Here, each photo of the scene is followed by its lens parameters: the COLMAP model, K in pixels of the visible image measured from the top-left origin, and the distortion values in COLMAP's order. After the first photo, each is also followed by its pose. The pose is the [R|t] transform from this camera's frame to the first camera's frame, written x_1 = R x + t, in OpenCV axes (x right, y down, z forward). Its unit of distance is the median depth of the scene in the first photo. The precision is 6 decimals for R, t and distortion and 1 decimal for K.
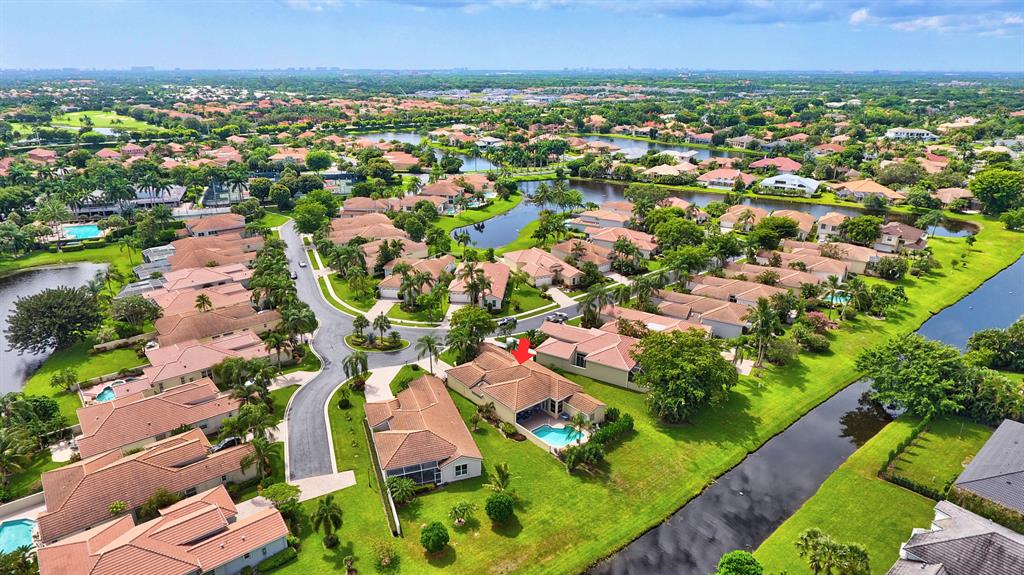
lens RADIAL K [[612.3, 0, 511.1], [0, 612.3, 288.7], [0, 0, 1]] dist [-0.002313, -0.000033]
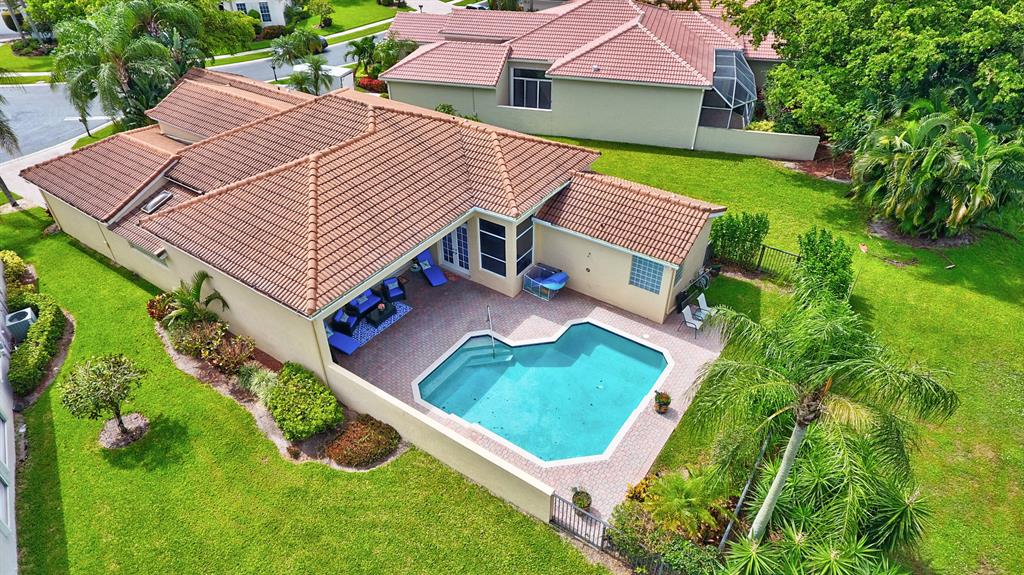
lens RADIAL K [[612.3, 0, 510.9], [0, 612.3, 287.8], [0, 0, 1]] dist [-0.002313, -0.000033]
pose [[0.966043, -0.172268, 0.192574, 0.028434], [0.112207, 0.951065, 0.287897, 0.141347], [-0.232746, -0.256513, 0.938099, 0.780552]]
